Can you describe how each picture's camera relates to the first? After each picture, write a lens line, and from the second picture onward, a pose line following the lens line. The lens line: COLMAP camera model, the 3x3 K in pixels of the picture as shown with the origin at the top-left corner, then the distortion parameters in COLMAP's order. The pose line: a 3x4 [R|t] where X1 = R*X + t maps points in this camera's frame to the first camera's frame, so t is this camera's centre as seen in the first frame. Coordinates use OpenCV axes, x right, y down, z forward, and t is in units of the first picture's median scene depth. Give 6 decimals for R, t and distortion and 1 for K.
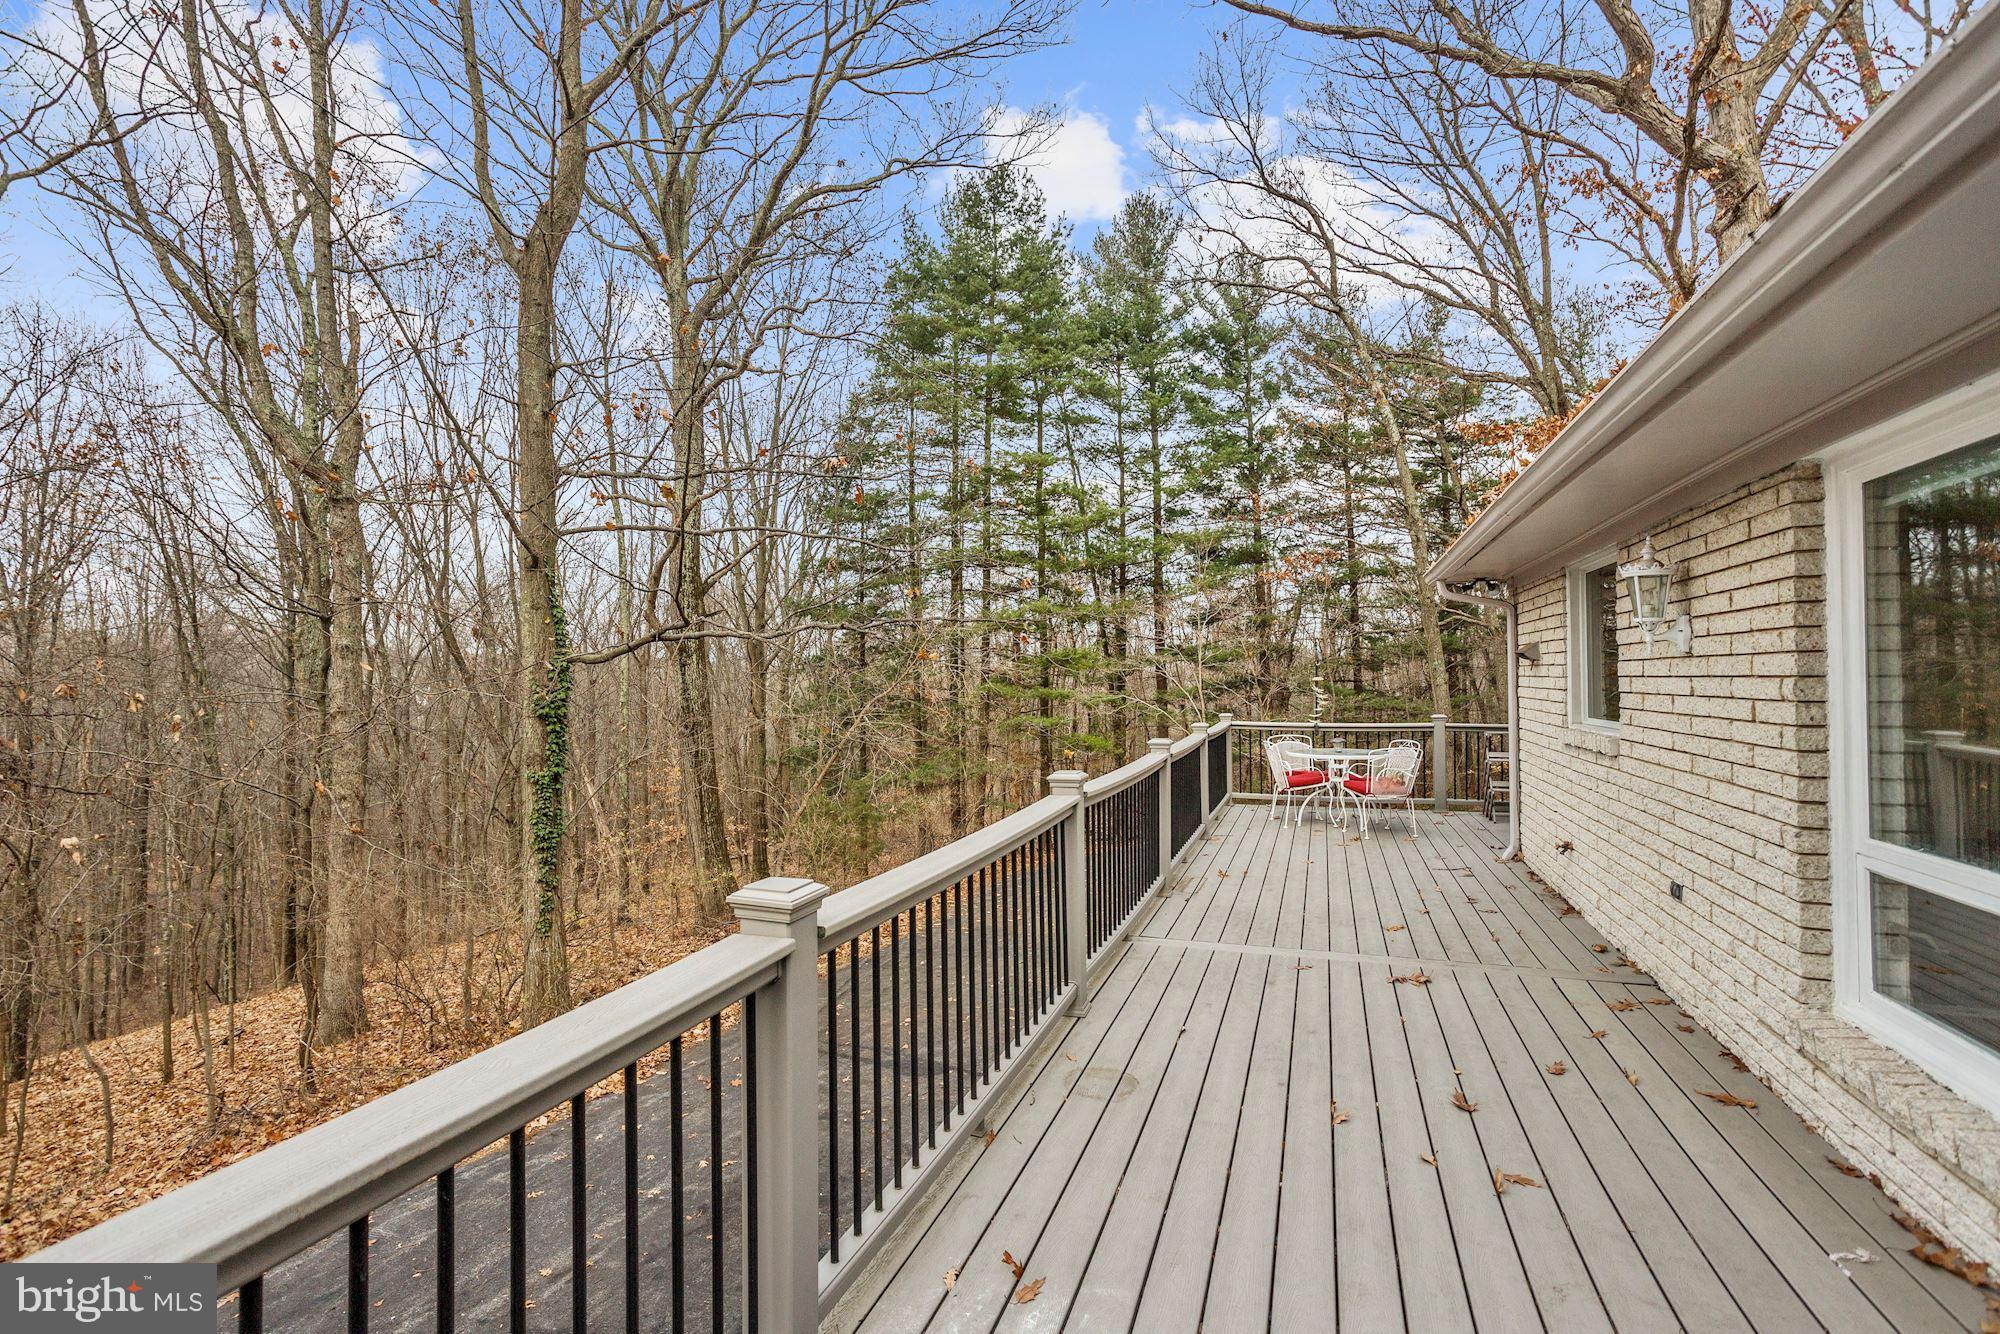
lens RADIAL K [[989.9, 0, 984.7], [0, 989.9, 664.0], [0, 0, 1]] dist [-0.044543, 0.000605]
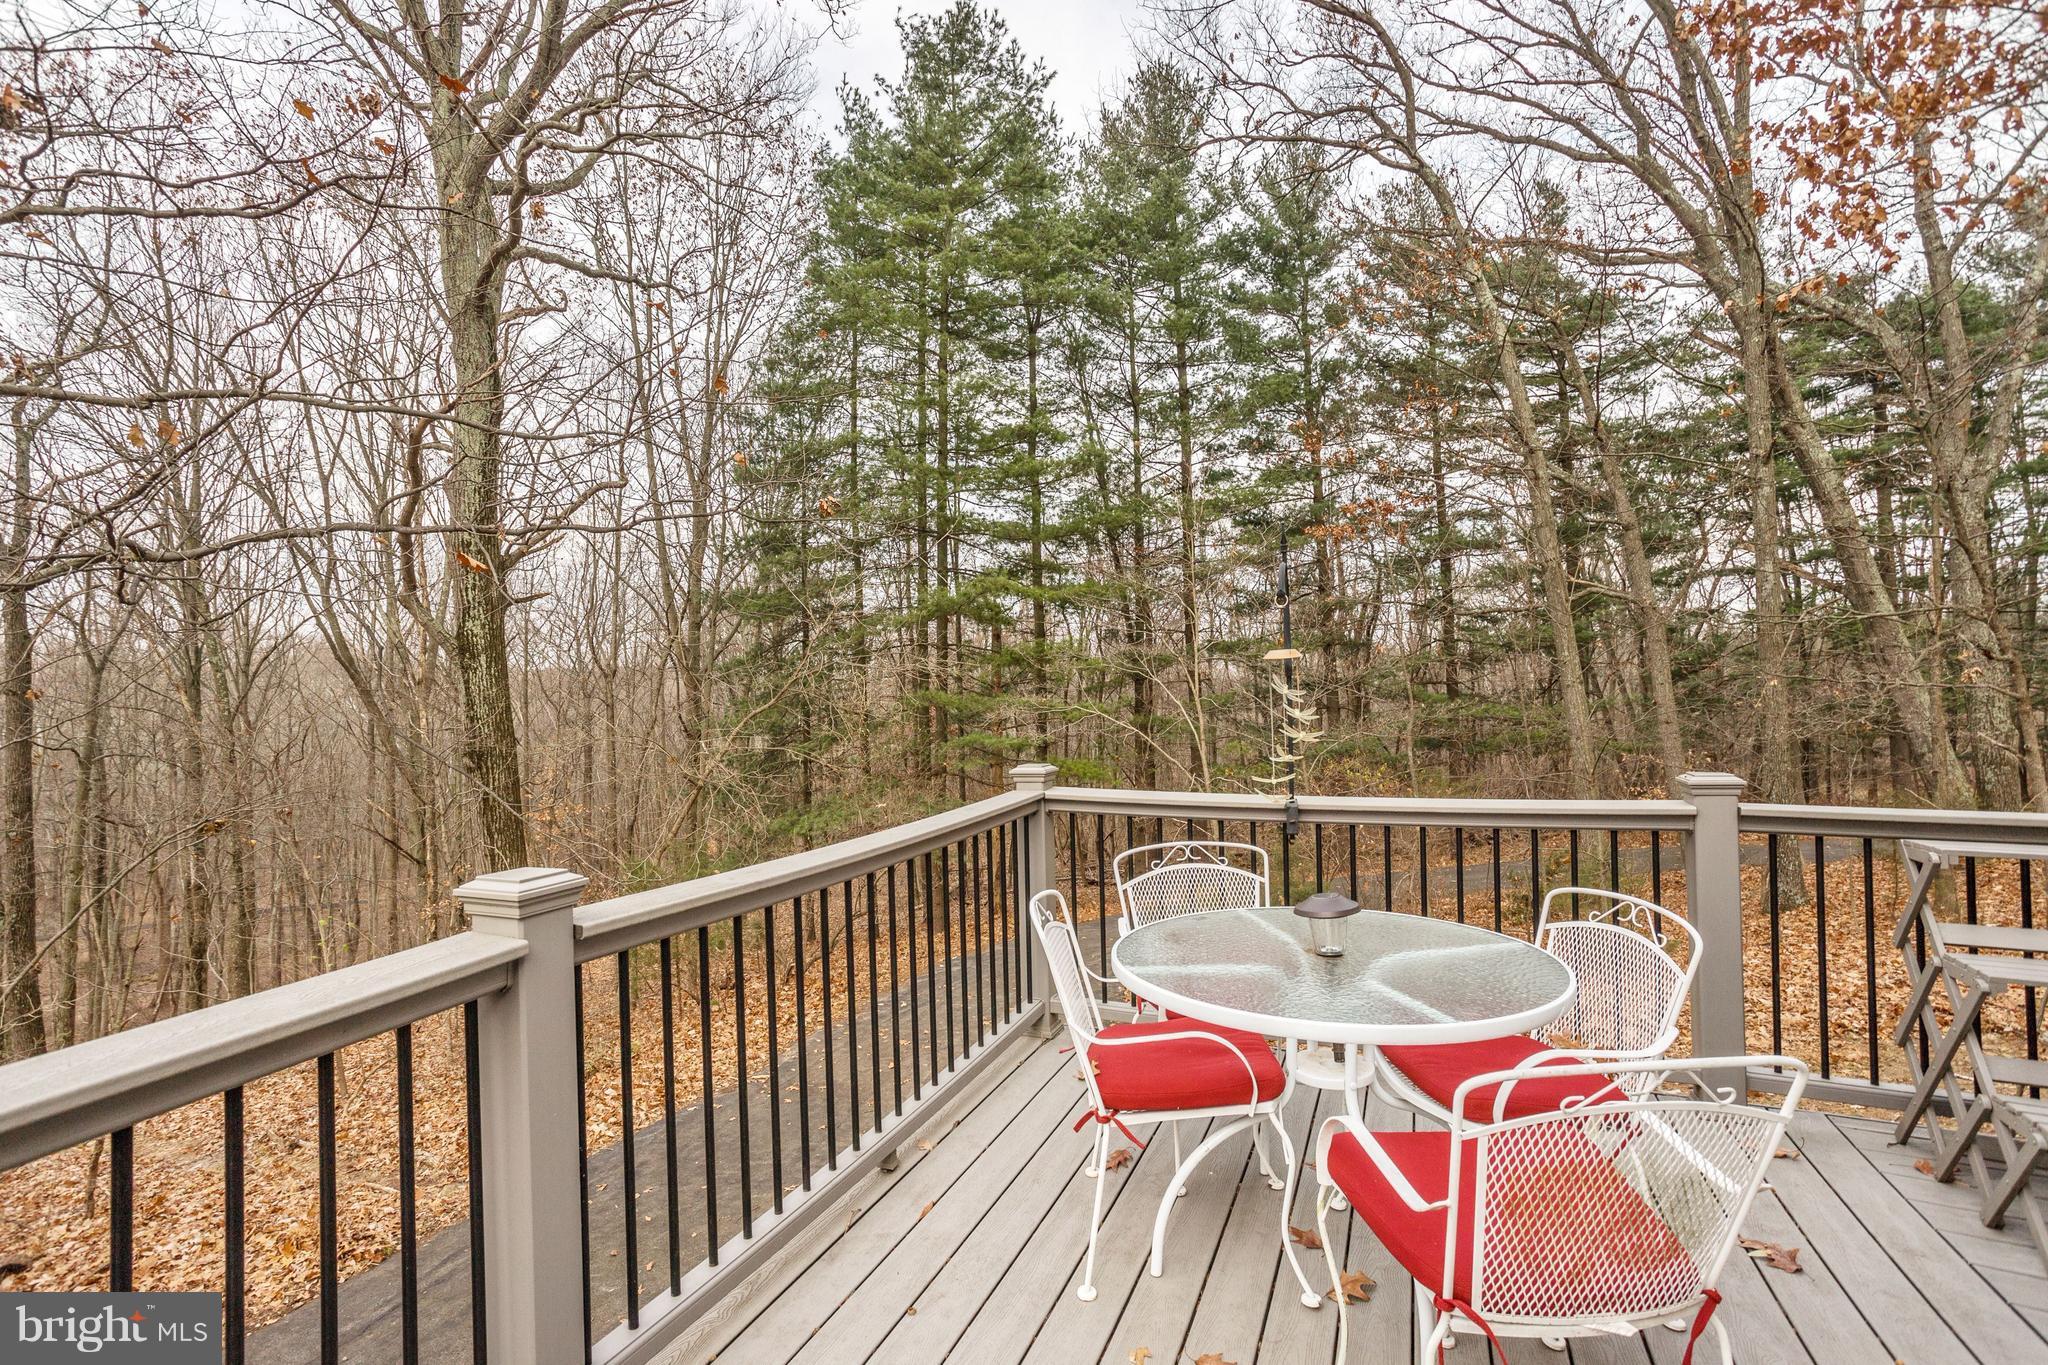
lens RADIAL K [[940.2, 0, 1024.0], [0, 940.2, 682.5], [0, 0, 1]] dist [-0.023815, 0.000156]
pose [[0.997880, -0.015273, -0.063257, 0.087924], [0.015614, 0.999866, 0.004891, 0.008660], [0.063174, -0.005869, 0.997985, 0.241748]]
